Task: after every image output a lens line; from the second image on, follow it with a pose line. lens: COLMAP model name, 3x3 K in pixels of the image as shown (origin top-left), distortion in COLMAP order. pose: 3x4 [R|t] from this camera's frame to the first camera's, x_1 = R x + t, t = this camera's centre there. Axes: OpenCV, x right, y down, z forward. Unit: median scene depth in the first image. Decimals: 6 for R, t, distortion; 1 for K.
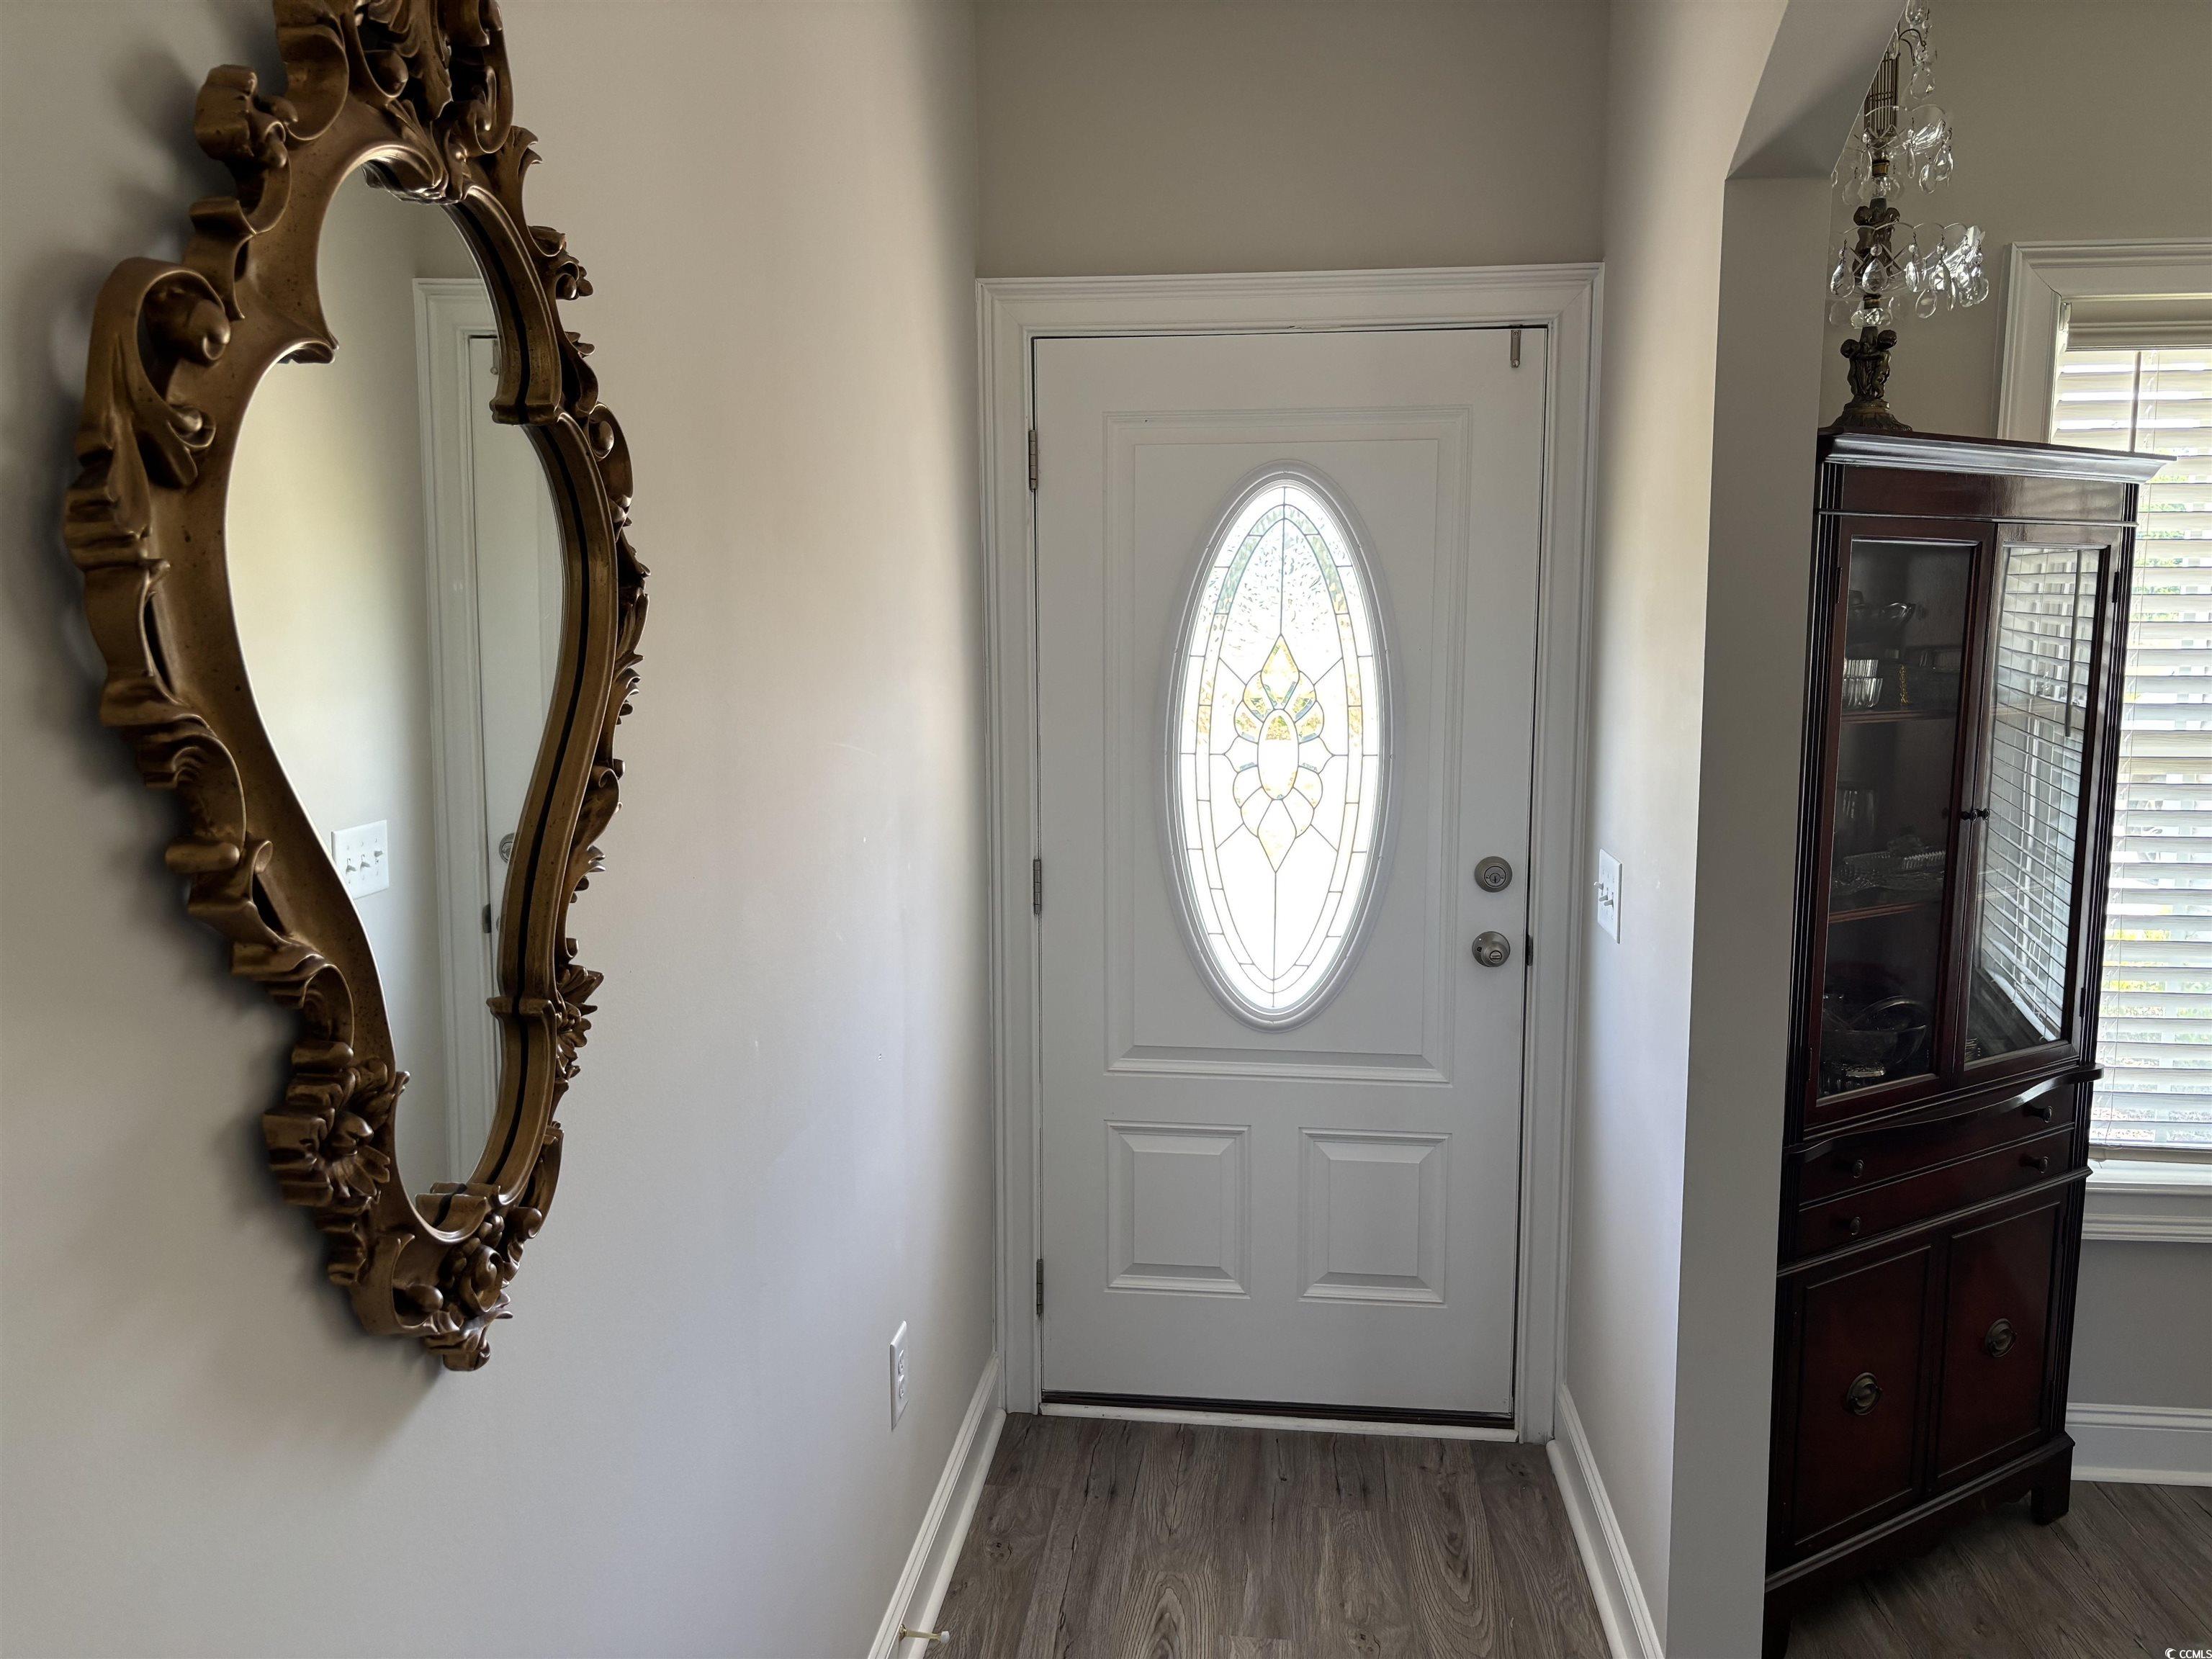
lens RADIAL K [[1679.0, 0, 1106.4], [0, 1679.0, 818.6], [0, 0, 1]] dist [0.002808, -0.016824]
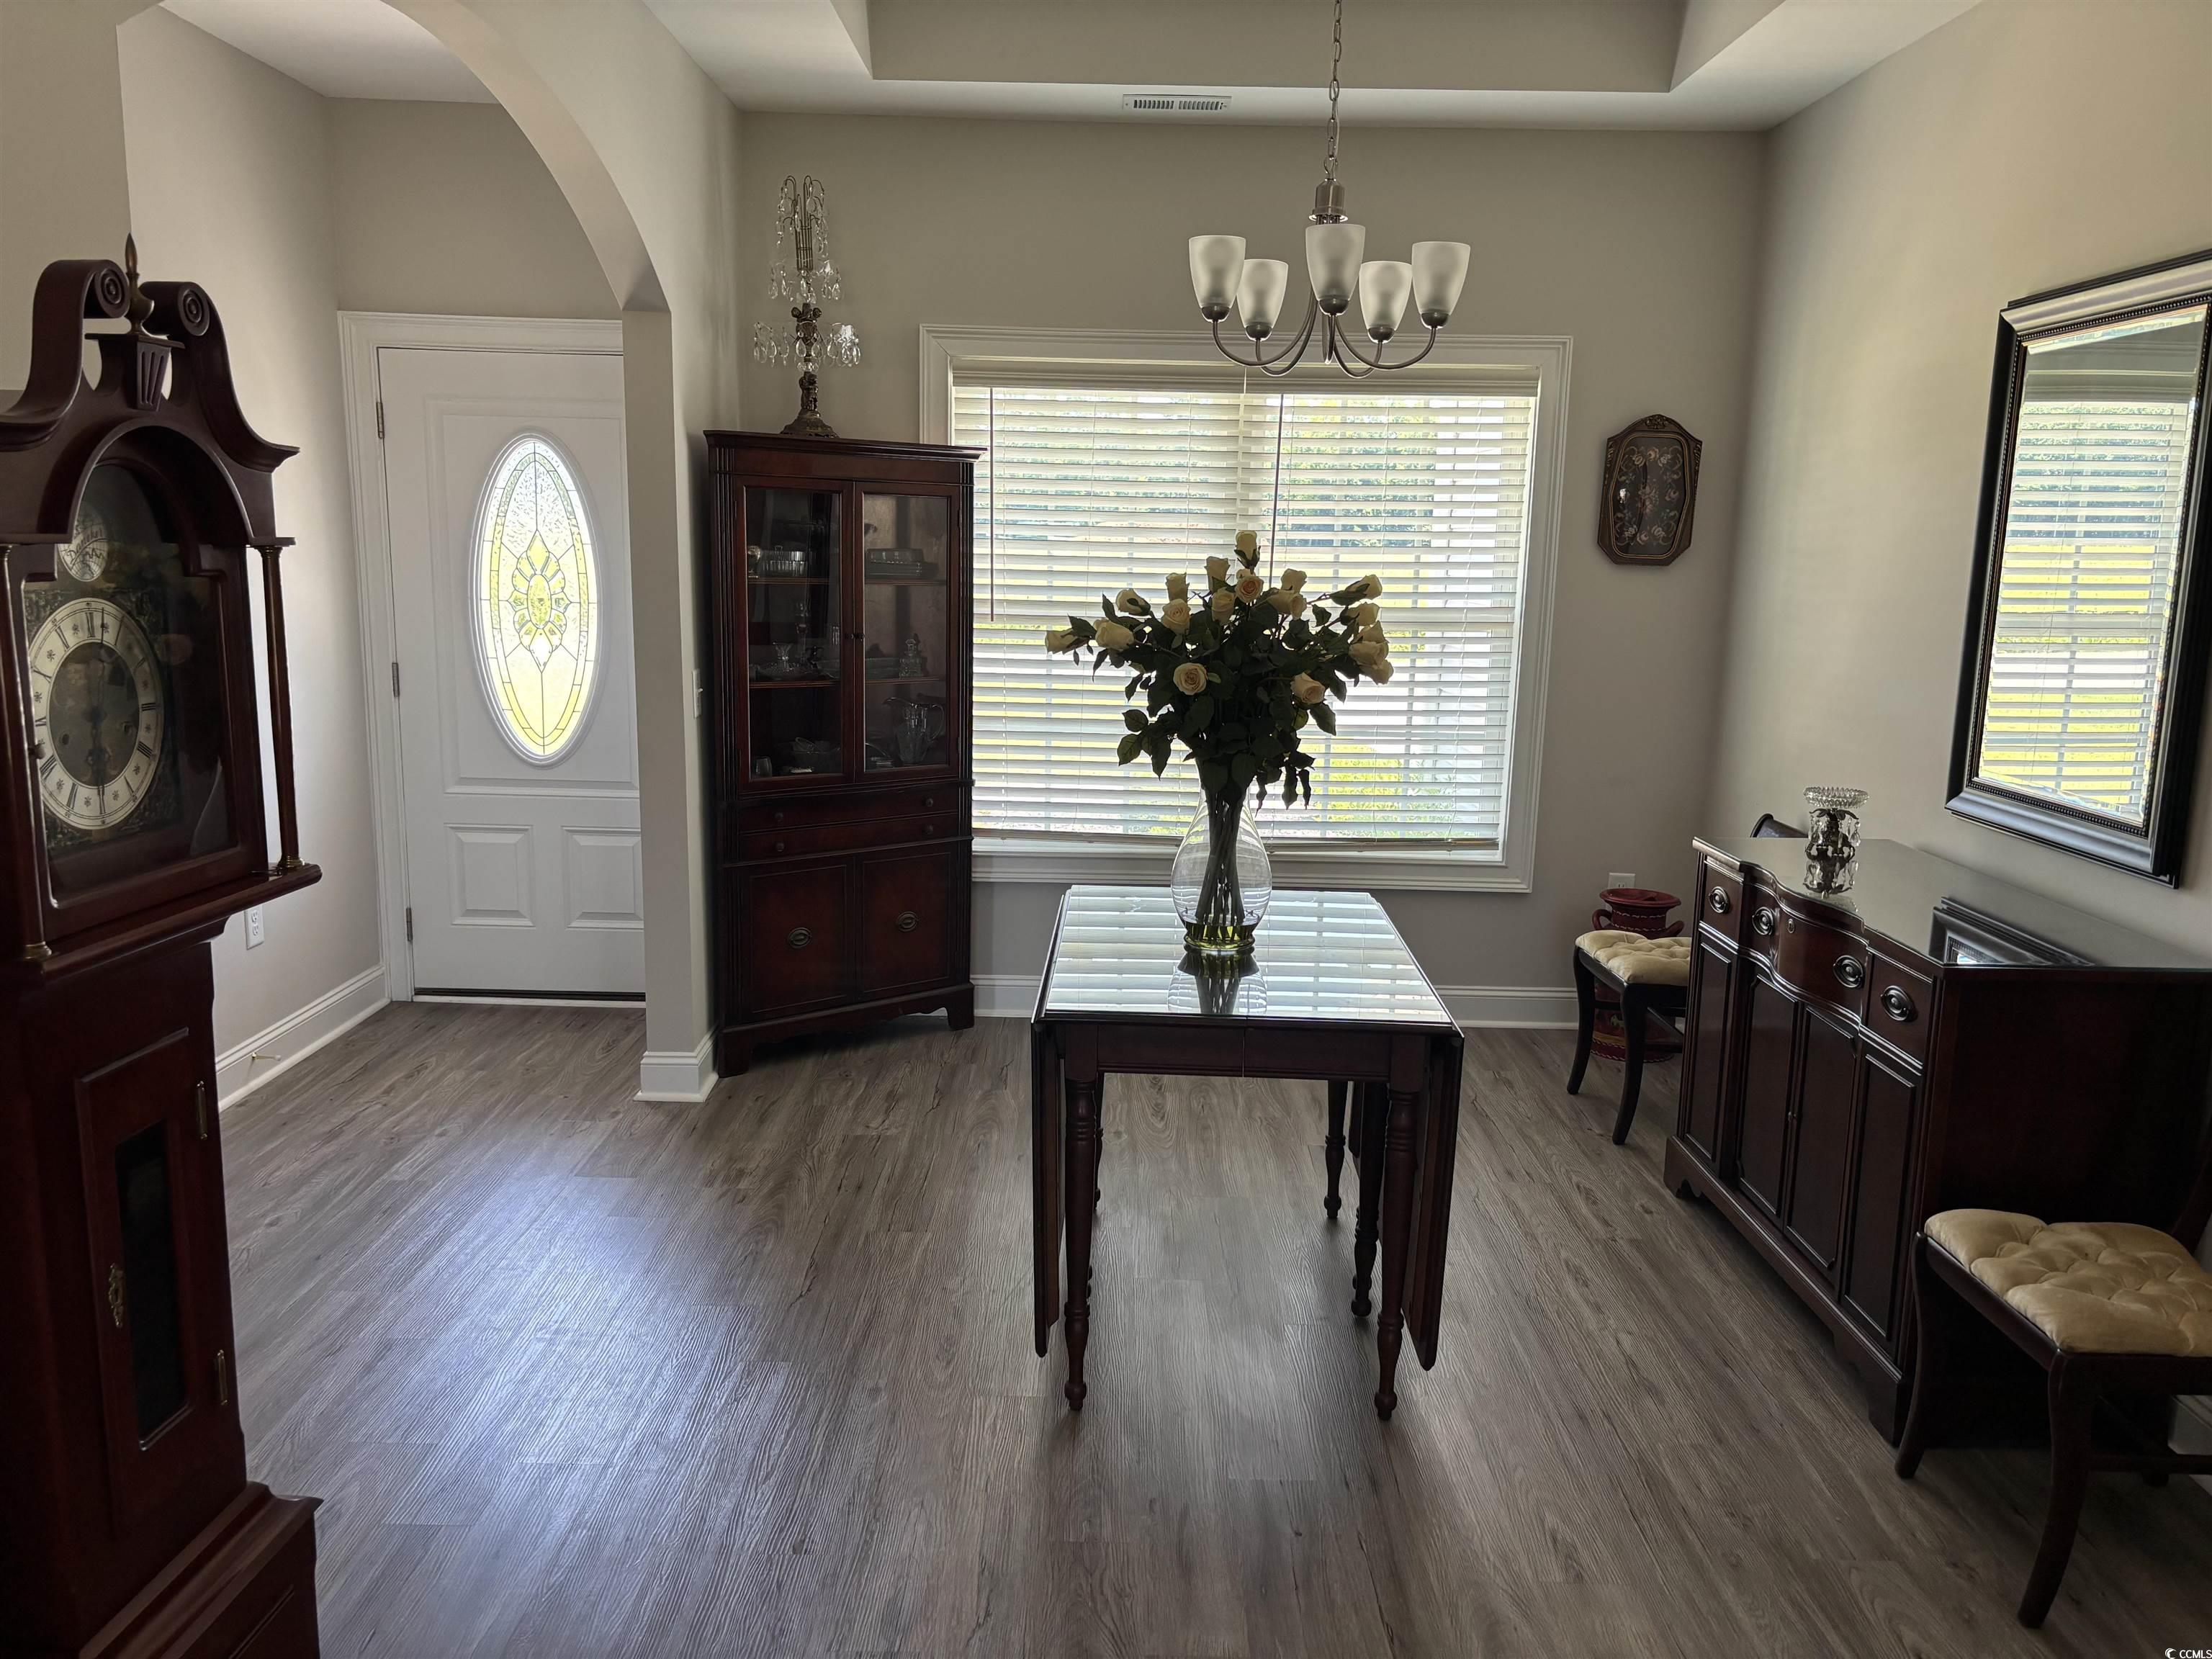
lens RADIAL K [[1679.0, 0, 1105.7], [0, 1679.0, 840.7], [0, 0, 1]] dist [0.002808, -0.016824]
pose [[0.991581, 0.007182, 0.129287, 0.458165], [-0.017345, 0.996830, 0.077651, 0.060883], [-0.128320, -0.079240, 0.988562, -0.771158]]
